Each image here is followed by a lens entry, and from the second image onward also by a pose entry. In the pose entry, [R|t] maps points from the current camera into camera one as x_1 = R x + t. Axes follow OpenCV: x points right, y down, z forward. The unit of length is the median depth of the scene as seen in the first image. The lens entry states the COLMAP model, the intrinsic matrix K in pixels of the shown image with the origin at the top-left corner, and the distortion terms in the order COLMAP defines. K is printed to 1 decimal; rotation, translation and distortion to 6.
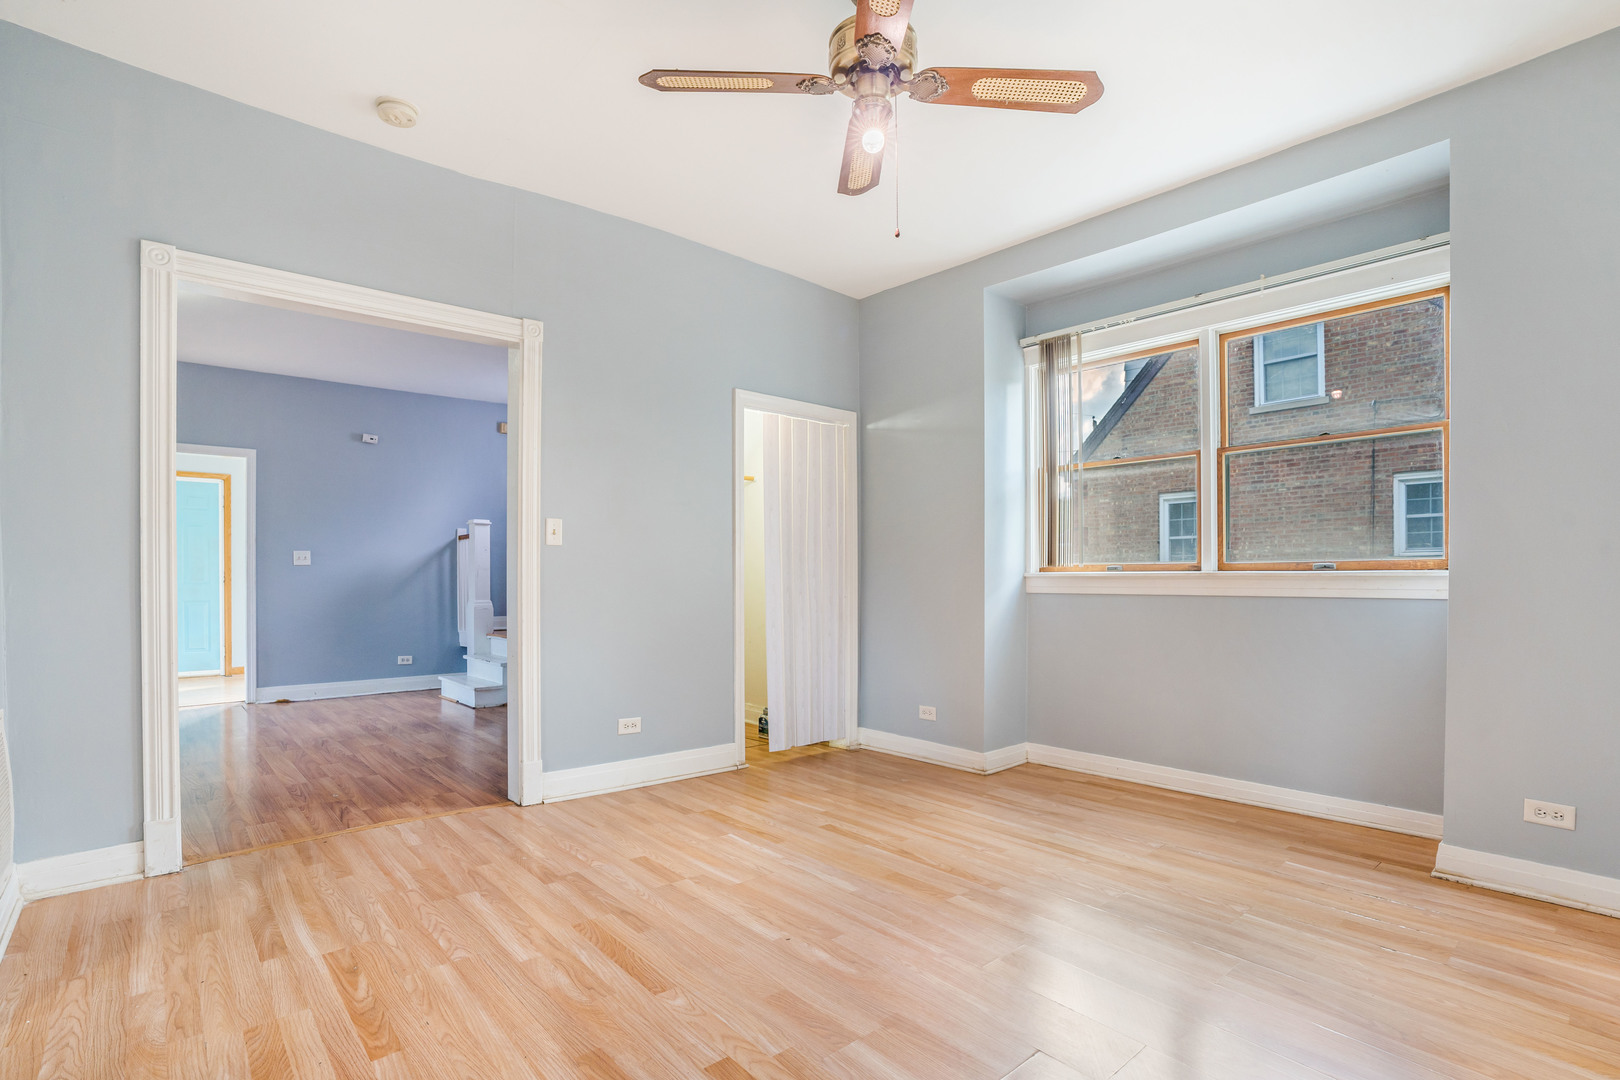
lens RADIAL K [[760.6, 0, 809.7], [0, 760.6, 554.4], [0, 0, 1]] dist [0.004436, 0.000553]
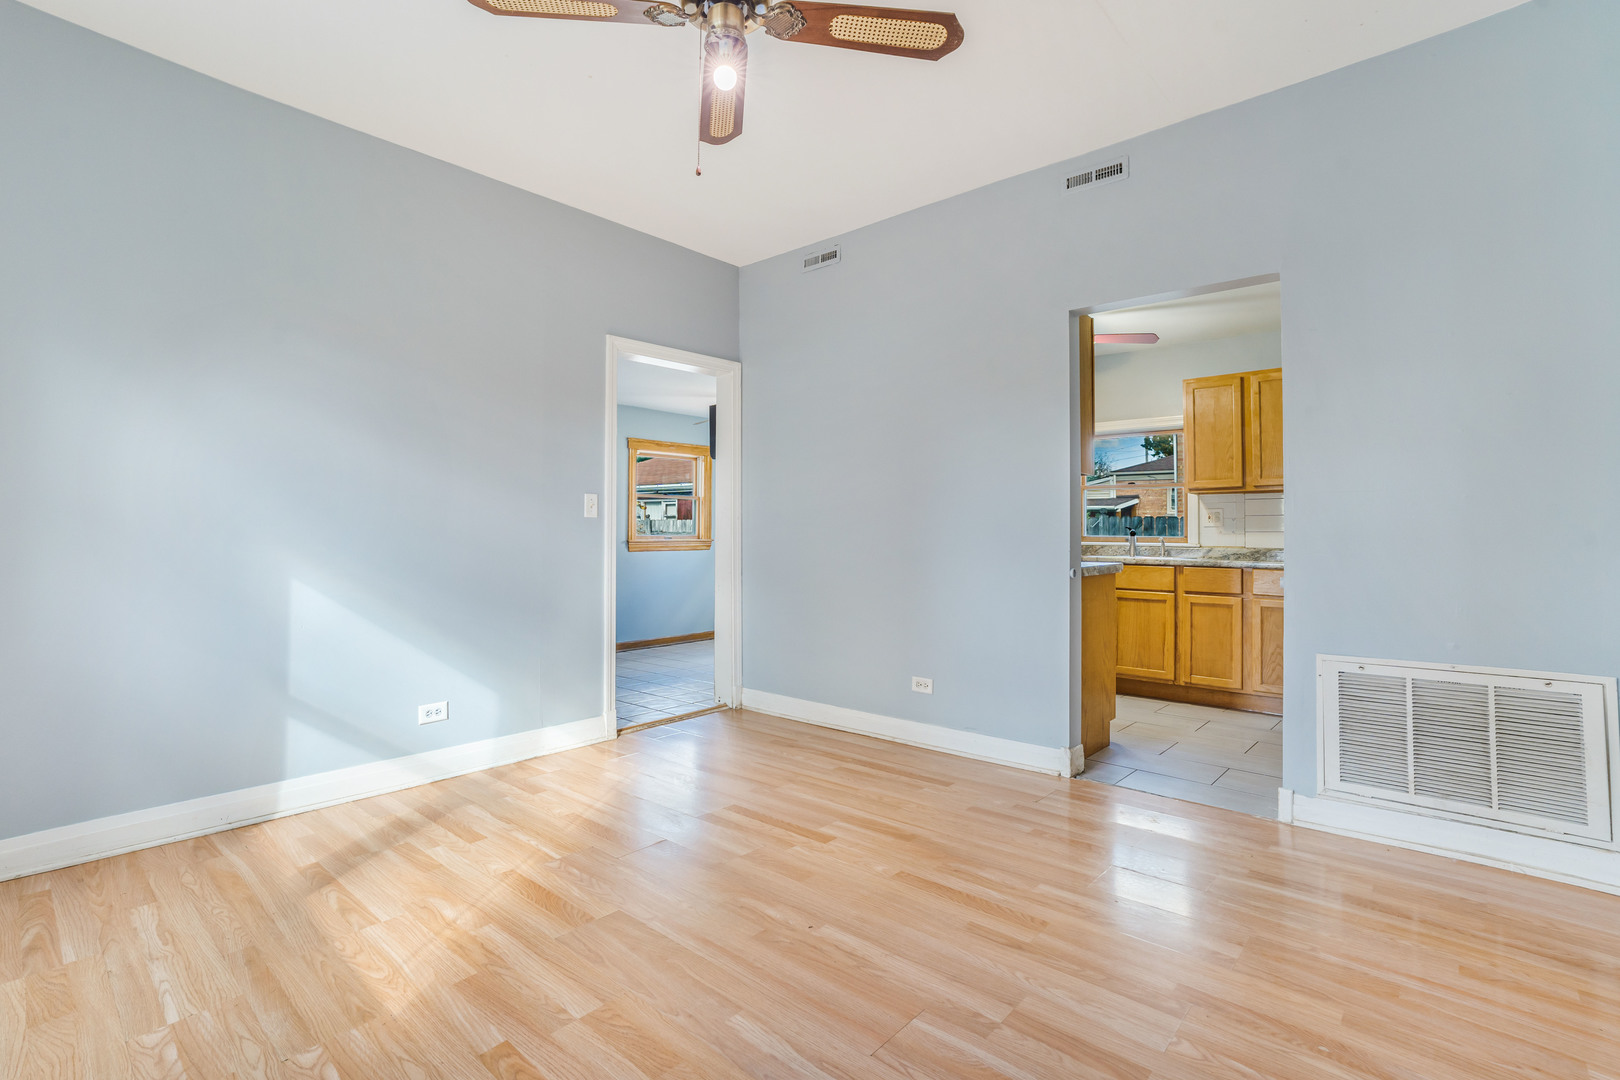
lens RADIAL K [[760.6, 0, 809.4], [0, 760.6, 533.9], [0, 0, 1]] dist [0.004436, 0.000553]
pose [[-0.992586, -0.006349, -0.121379, 0.087905], [-0.003760, 0.999761, -0.021548, 0.043017], [0.121486, -0.020932, -0.992372, 1.900181]]
